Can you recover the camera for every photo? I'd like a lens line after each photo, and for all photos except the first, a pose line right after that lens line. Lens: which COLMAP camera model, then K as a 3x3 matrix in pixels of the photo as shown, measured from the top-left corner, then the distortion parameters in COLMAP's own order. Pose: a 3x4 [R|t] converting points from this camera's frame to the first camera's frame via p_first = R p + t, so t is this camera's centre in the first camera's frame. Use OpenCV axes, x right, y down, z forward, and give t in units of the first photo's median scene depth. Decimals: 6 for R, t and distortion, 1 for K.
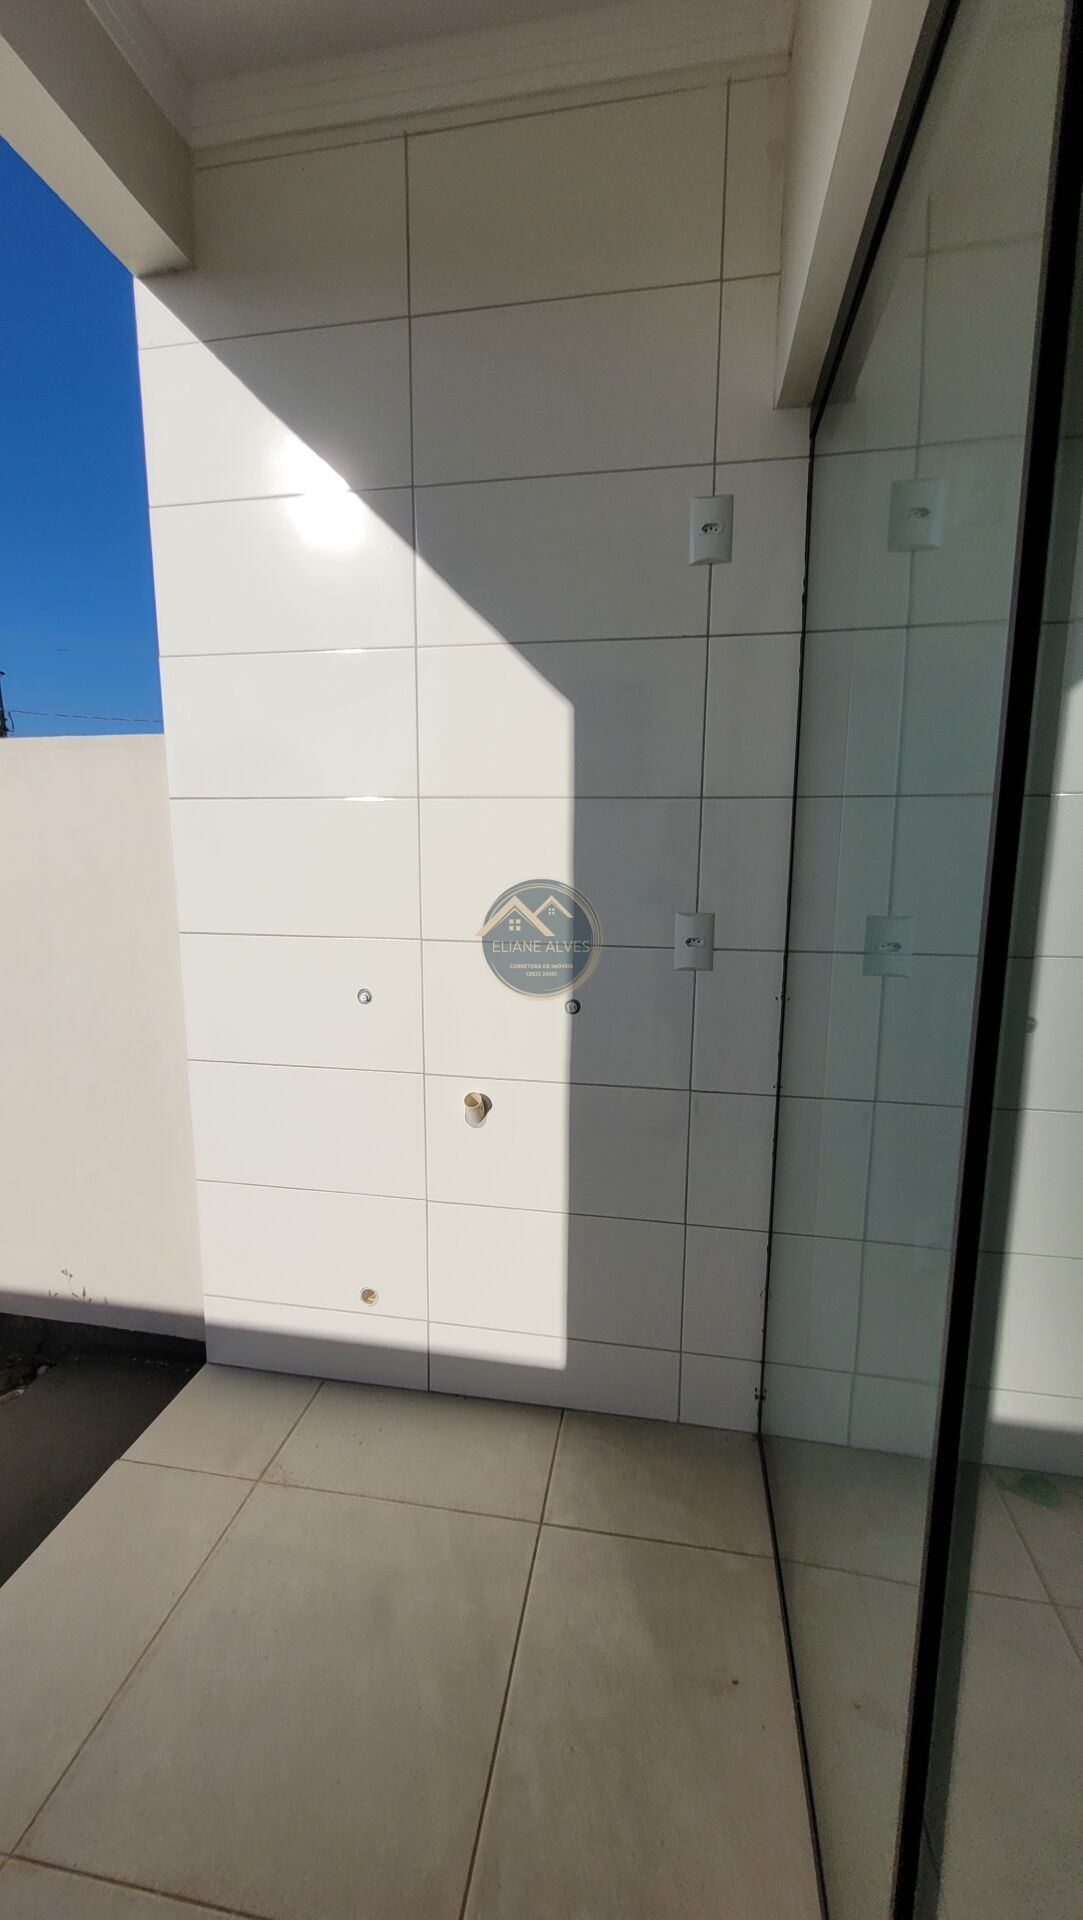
lens RADIAL K [[750.9, 0, 541.5], [0, 750.9, 960.0], [0, 0, 1]] dist [-0.000326, -0.000370]
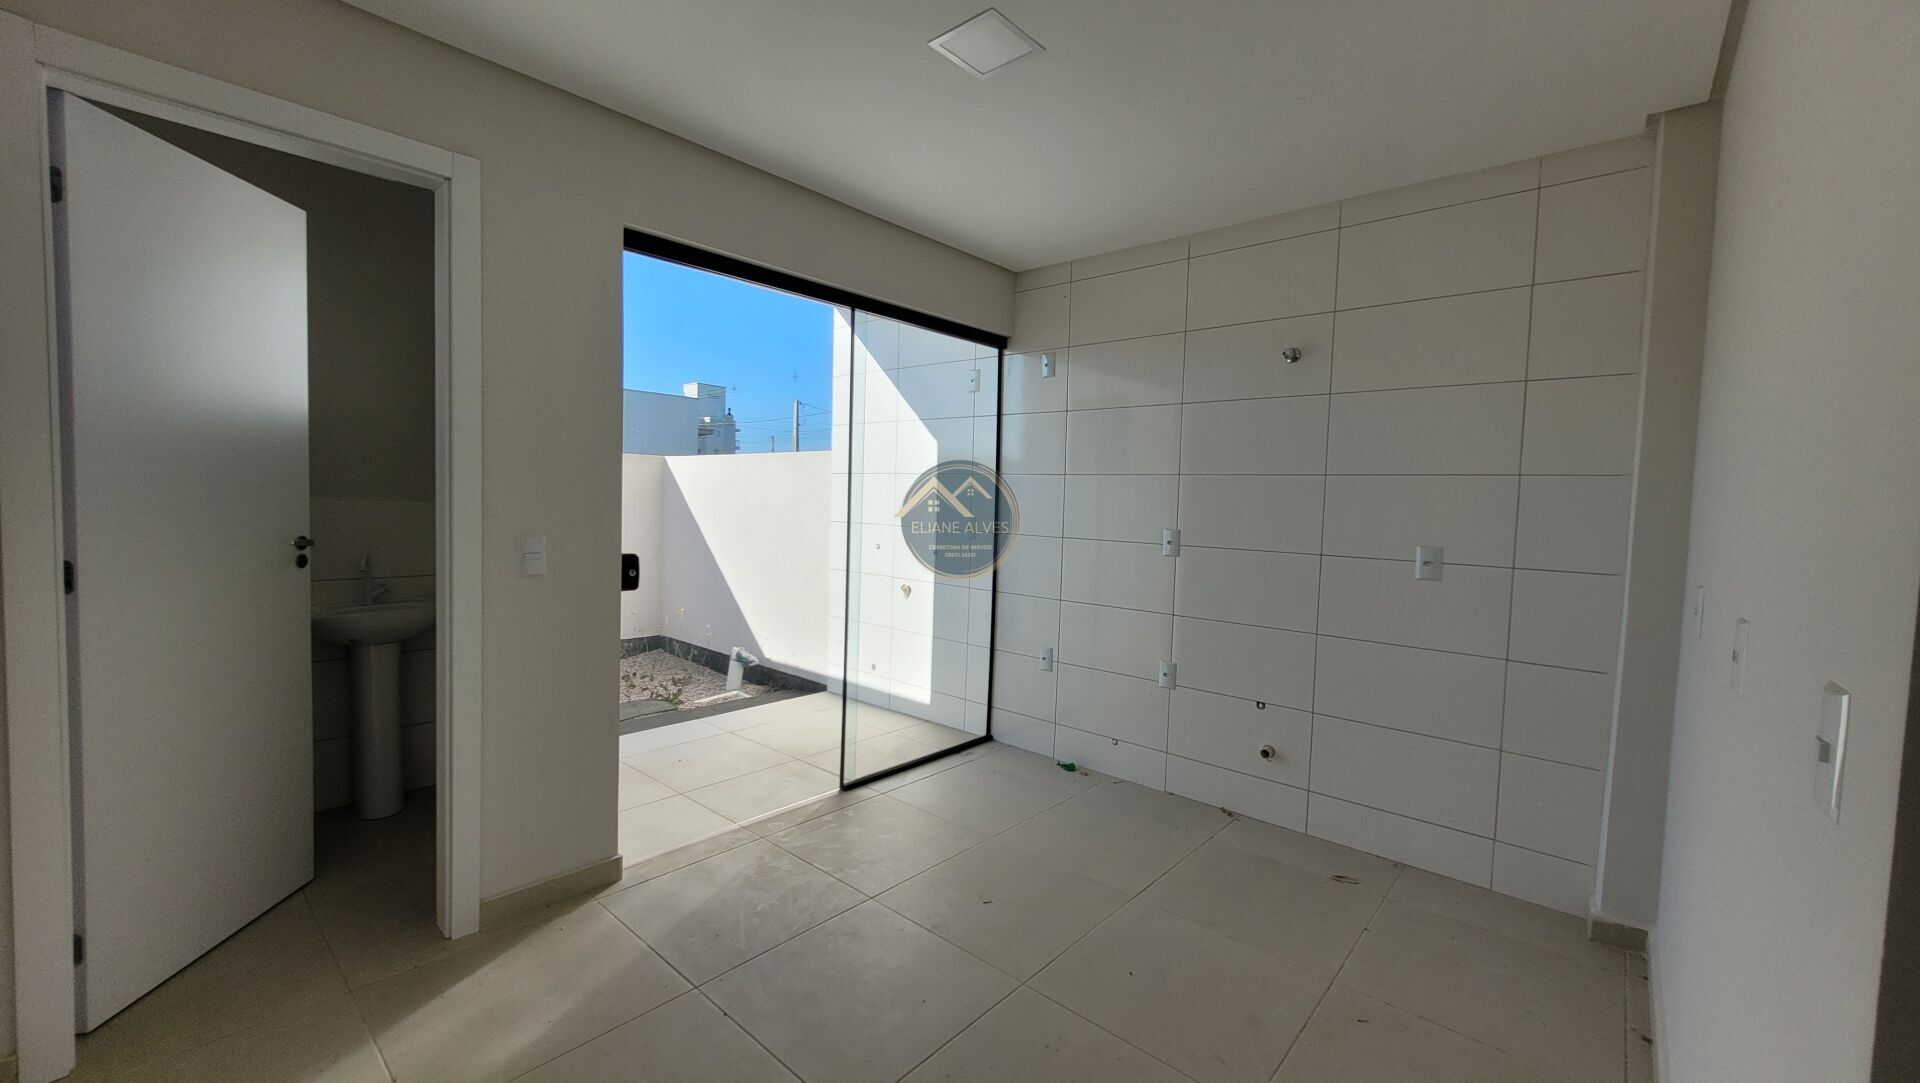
lens RADIAL K [[750.9, 0, 962.2], [0, 750.9, 541.0], [0, 0, 1]] dist [-0.000326, -0.000370]
pose [[0.853157, 0.045195, -0.519693, 1.443614], [-0.103542, 0.991089, -0.083791, 0.225509], [0.511275, 0.125296, 0.850234, -1.152340]]
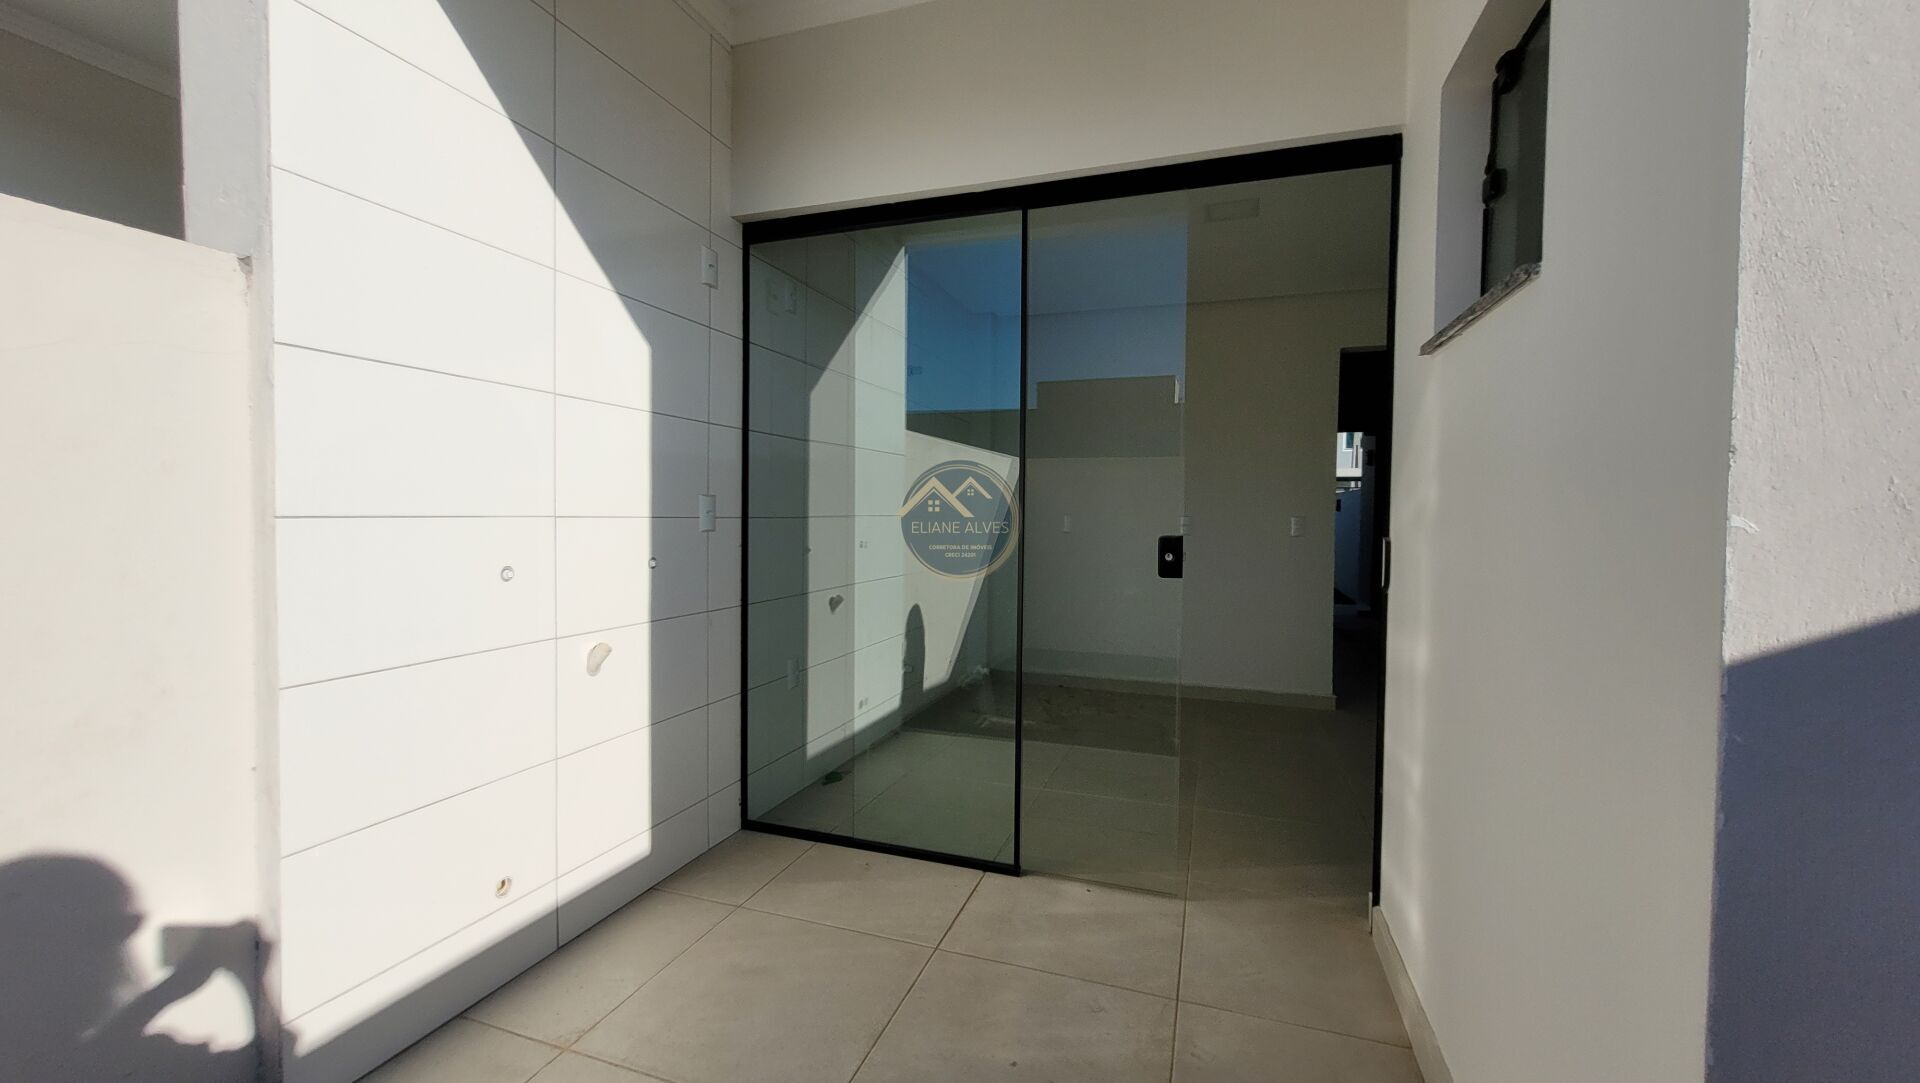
lens RADIAL K [[750.9, 0, 962.2], [0, 750.9, 541.0], [0, 0, 1]] dist [-0.000326, -0.000370]
pose [[0.159264, -0.040776, 0.986394, -1.183712], [0.139283, 0.990081, 0.018440, 0.073711], [-0.977361, 0.134451, 0.163364, 0.215723]]
